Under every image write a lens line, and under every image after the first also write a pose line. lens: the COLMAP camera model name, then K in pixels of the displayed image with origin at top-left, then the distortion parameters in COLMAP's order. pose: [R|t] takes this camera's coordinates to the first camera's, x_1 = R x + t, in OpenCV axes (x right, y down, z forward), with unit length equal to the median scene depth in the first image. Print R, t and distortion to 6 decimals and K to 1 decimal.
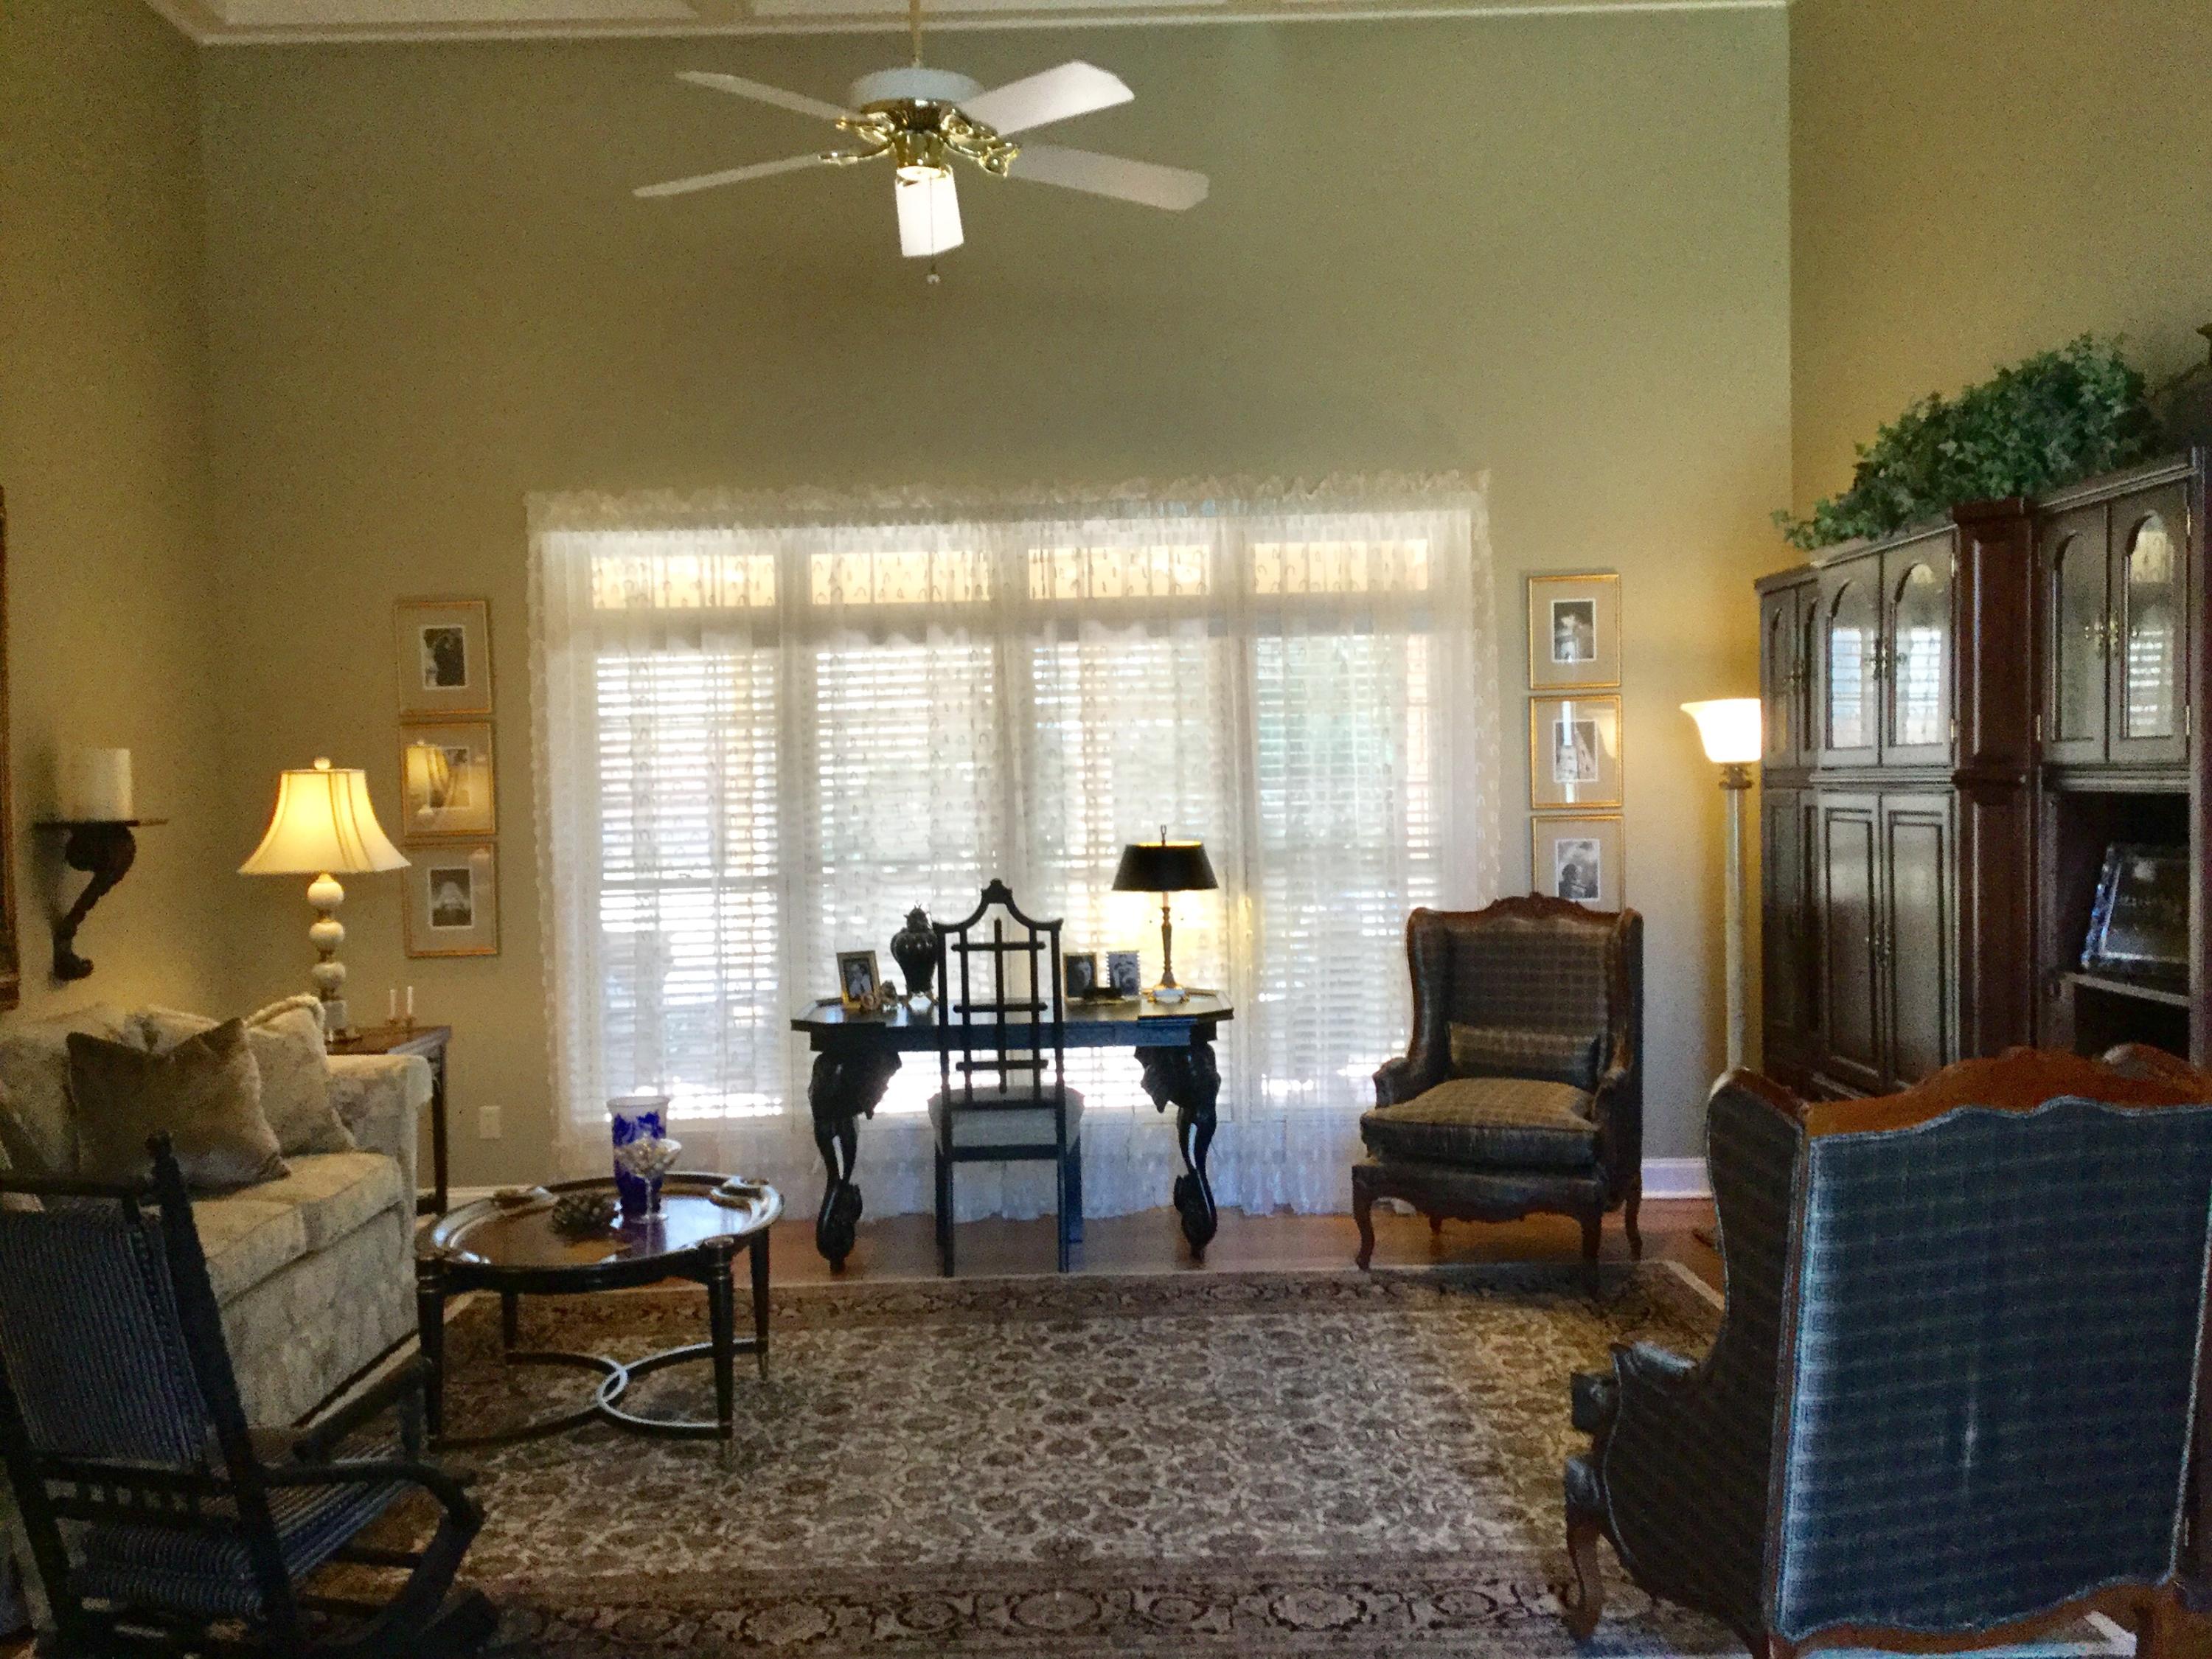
lens RADIAL K [[2000.8, 0, 1151.1], [0, 2000.8, 819.4], [0, 0, 1]] dist [0.144084, -0.311296]
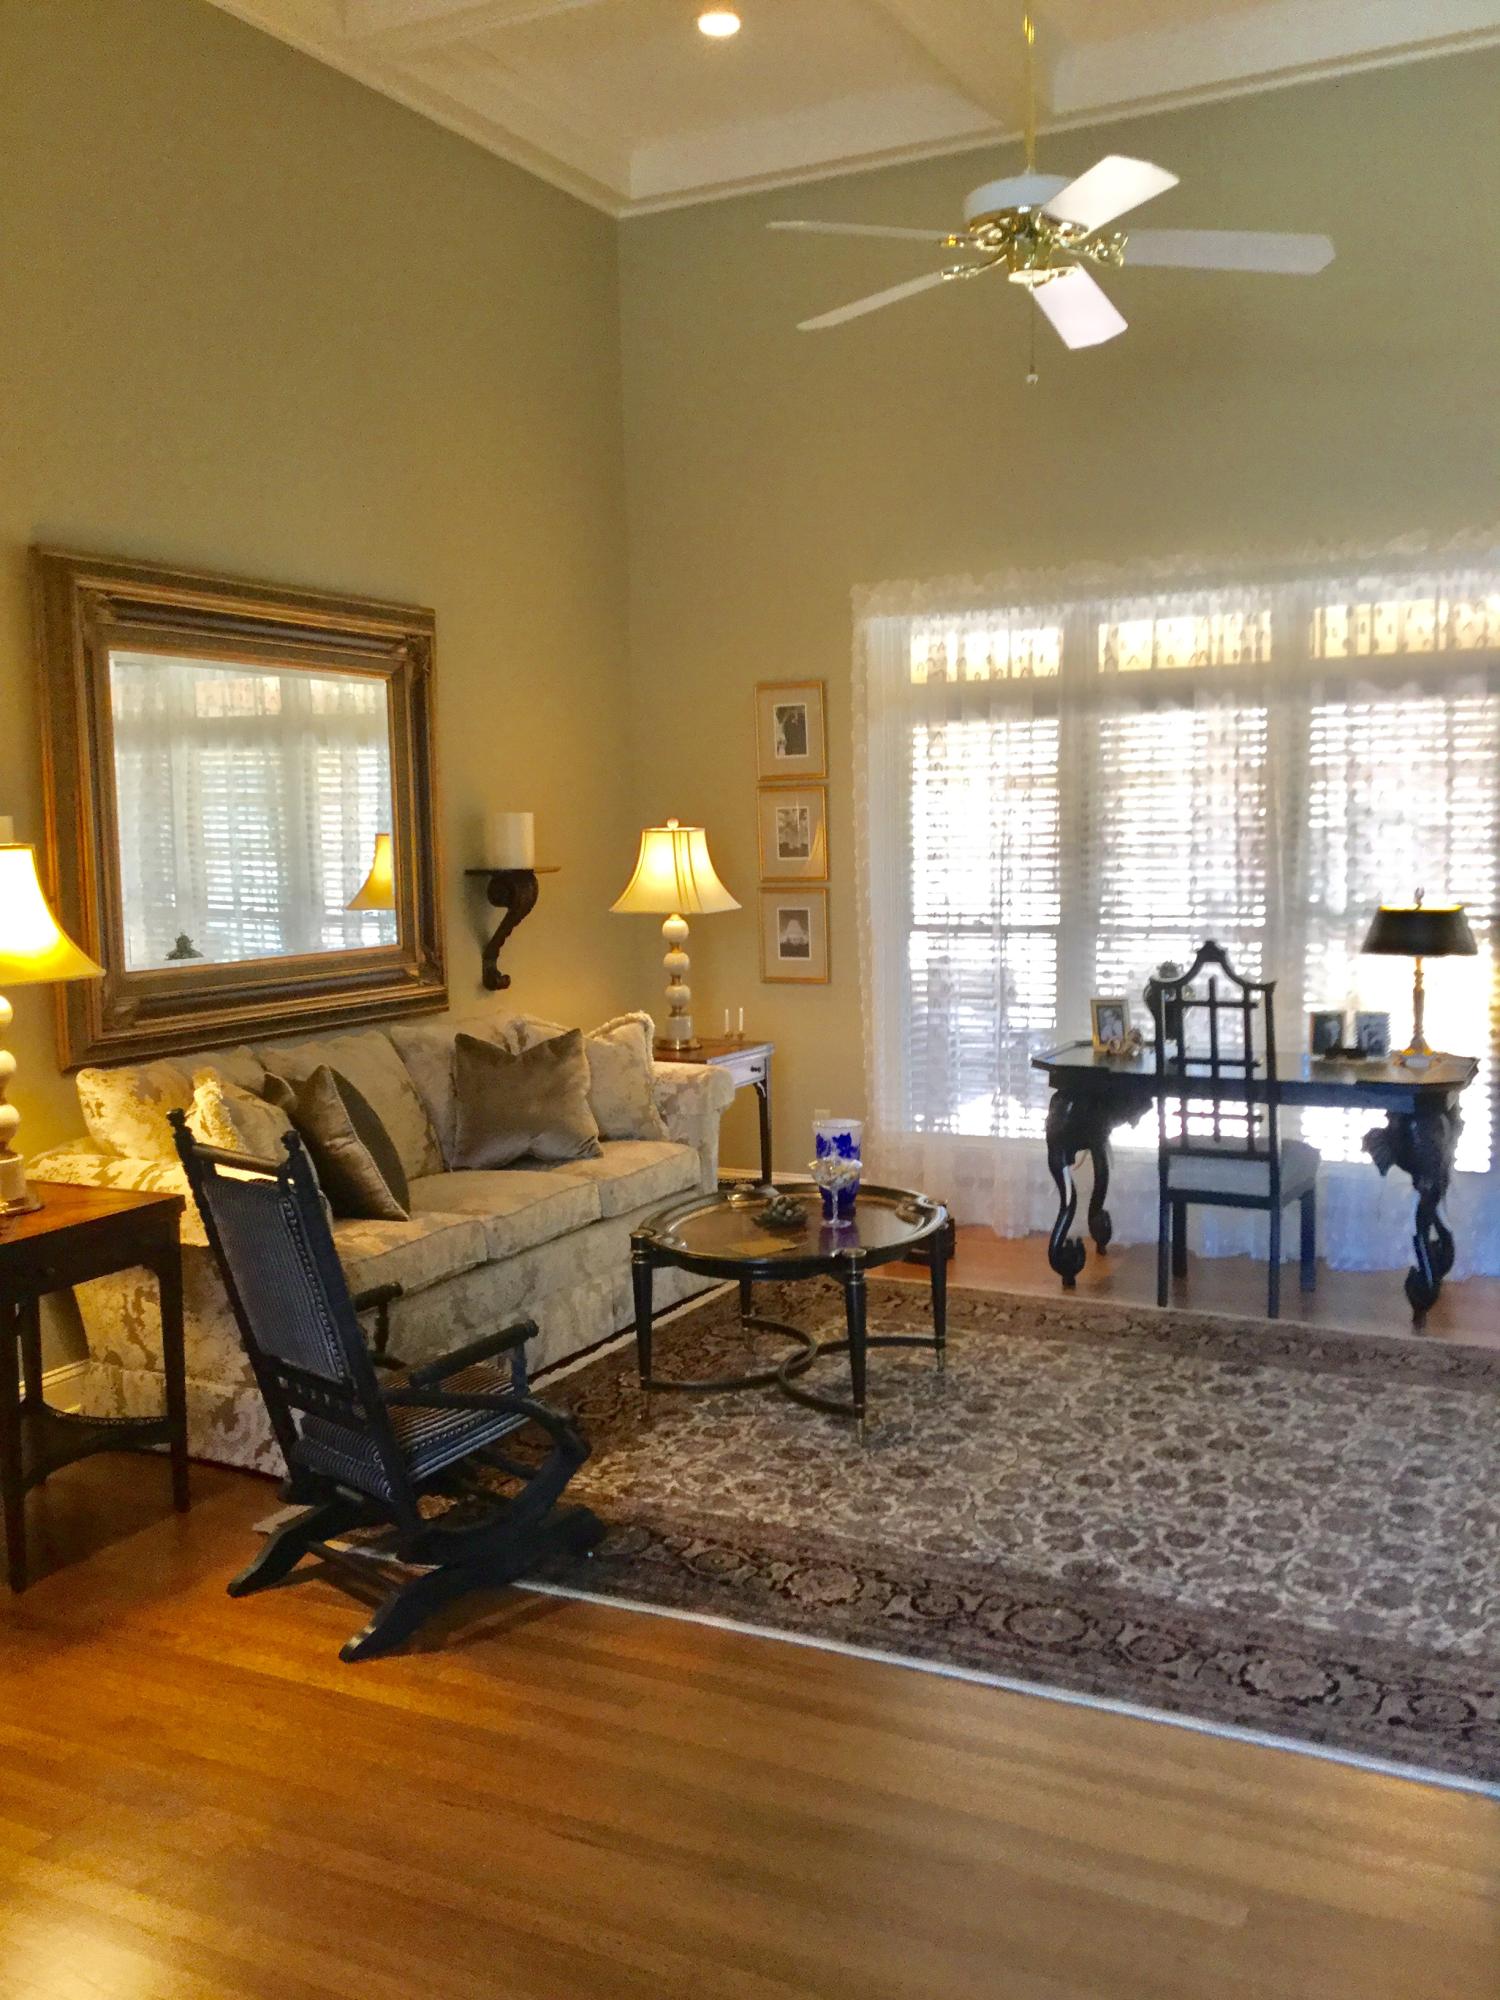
lens RADIAL K [[1832.2, 0, 750.0], [0, 1832.2, 1000.0], [0, 0, 1]] dist [0.156092, -0.330717]
pose [[0.879242, 0.054288, -0.473272, 0.192001], [-0.013592, 0.995940, 0.088991, -0.024308], [0.476181, -0.071812, 0.876410, 0.047545]]
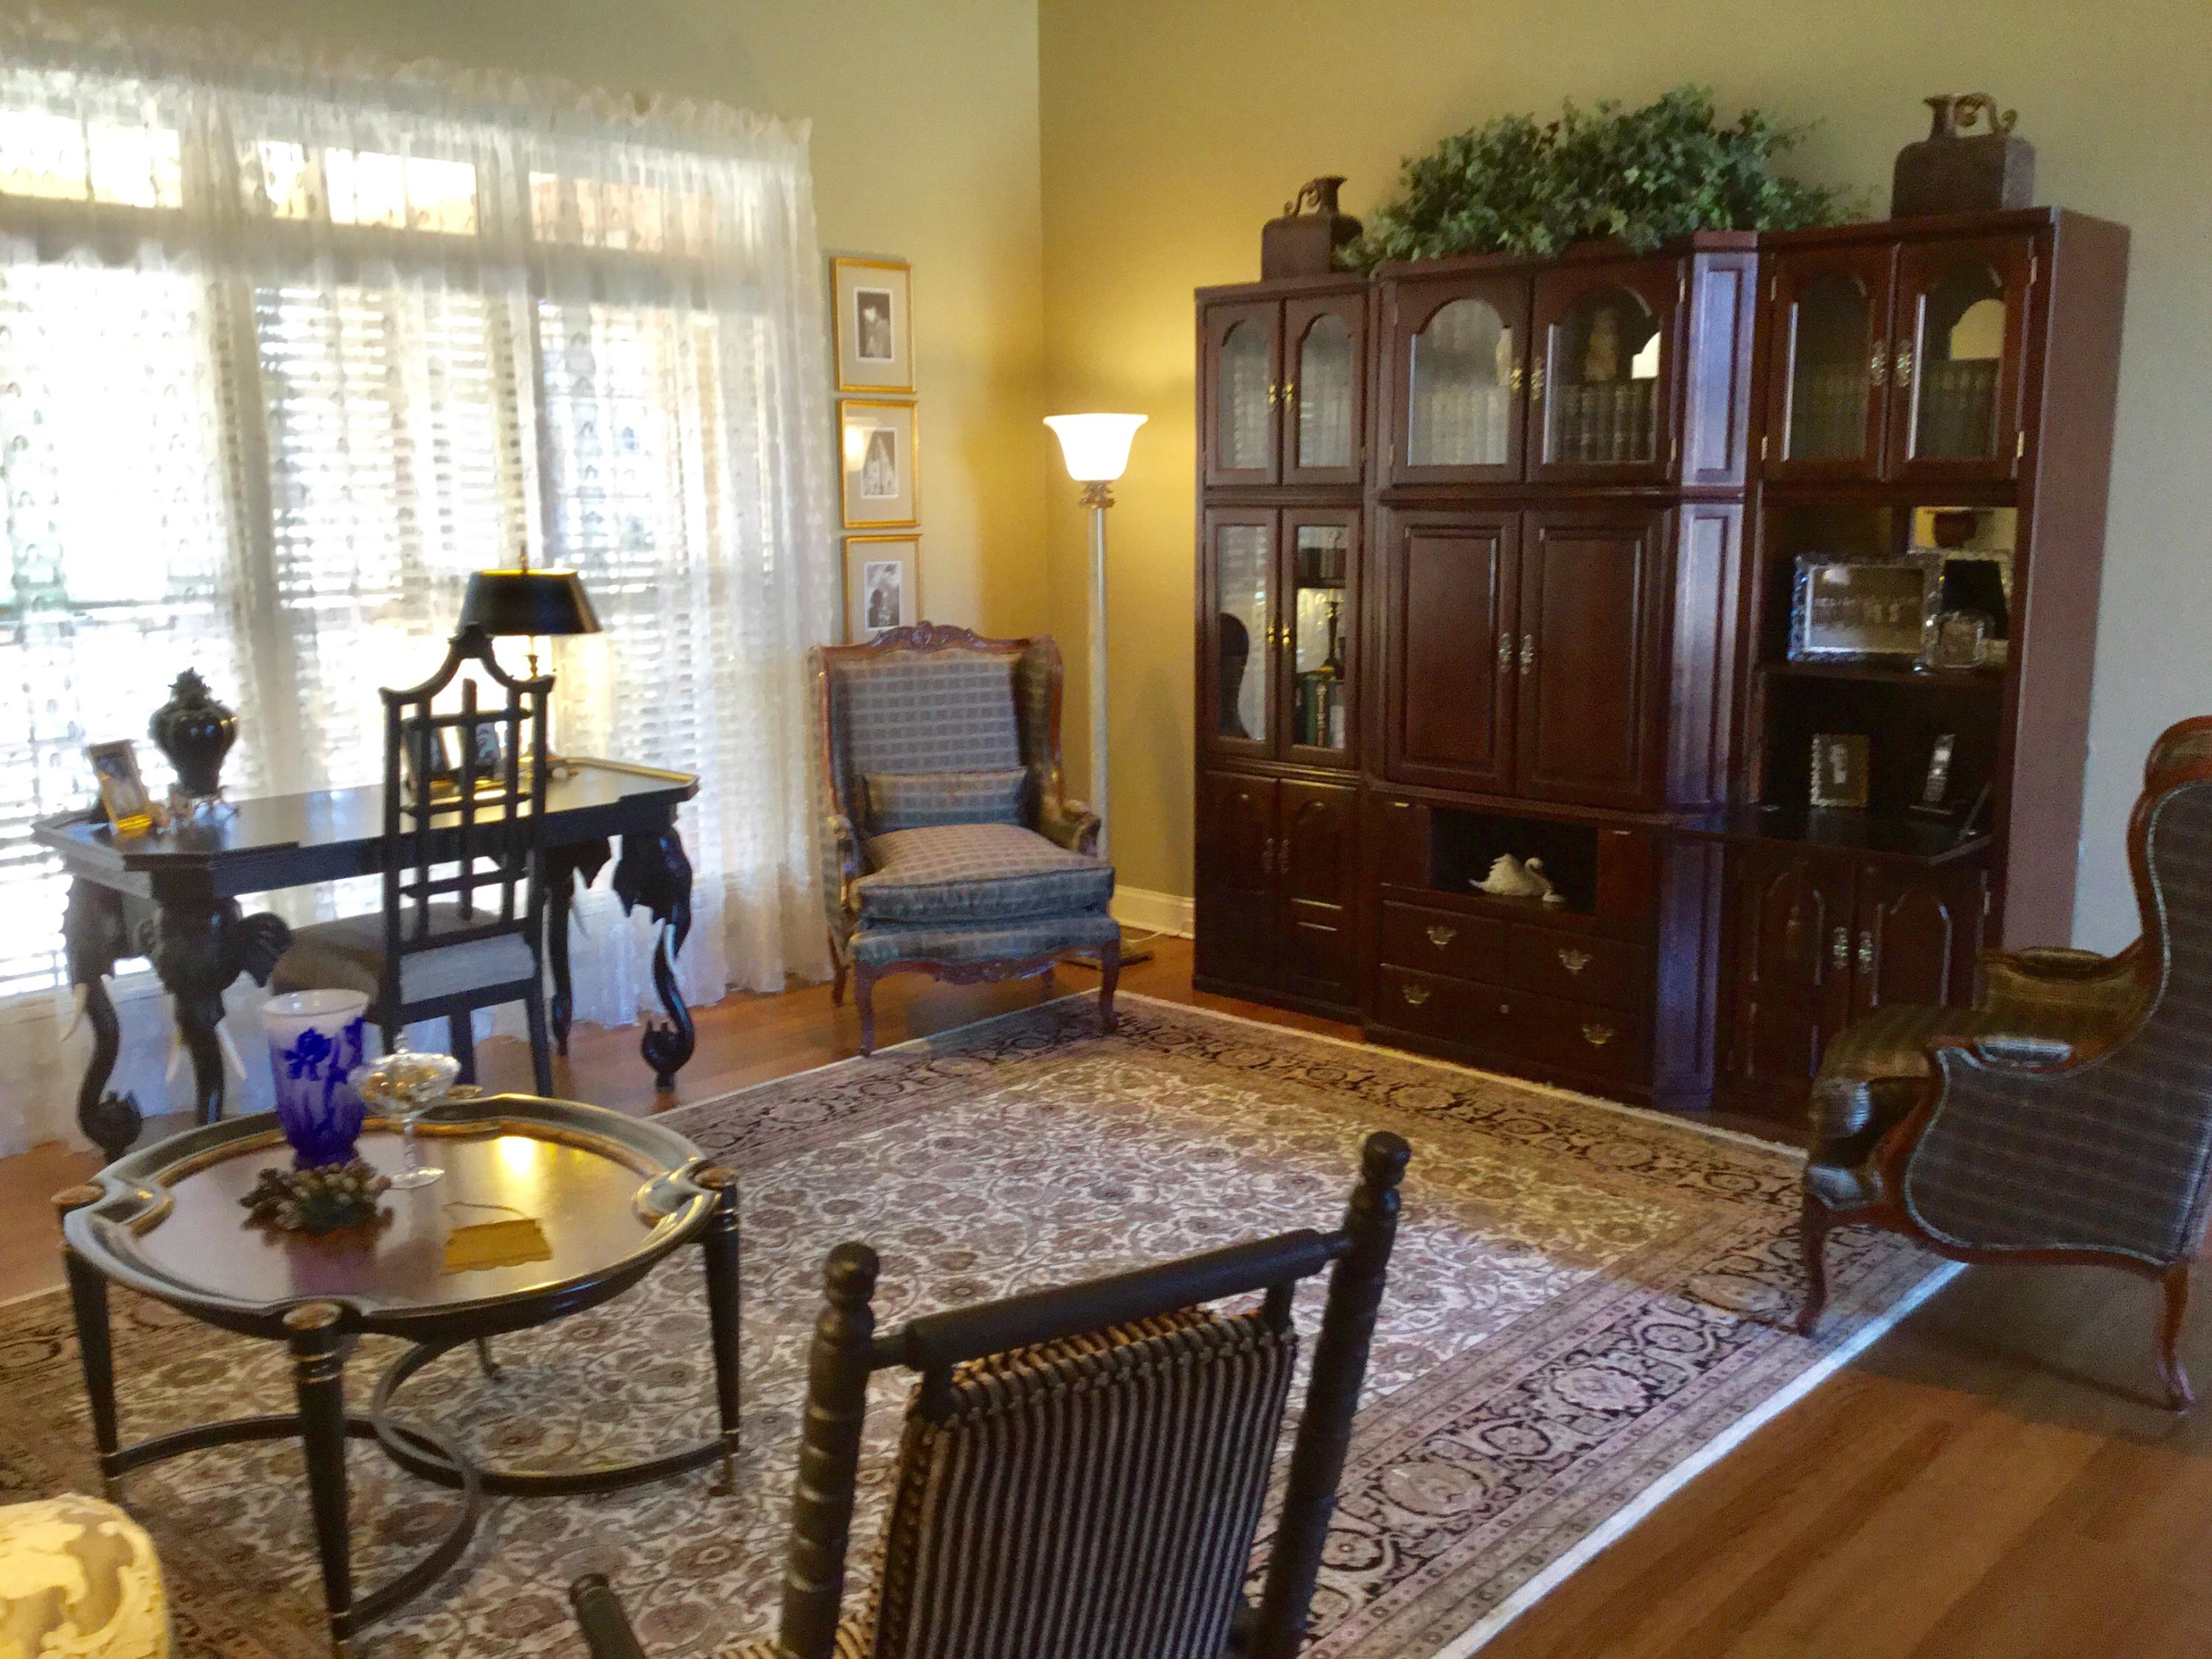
lens RADIAL K [[1965.7, 0, 1106.0], [0, 1965.7, 829.5], [0, 0, 1]] dist [0.108191, -0.152995]
pose [[0.689827, -0.108561, 0.715789, -0.495880], [0.005754, 0.989484, 0.144527, 0.001706], [-0.723952, -0.095580, 0.683197, 0.401997]]
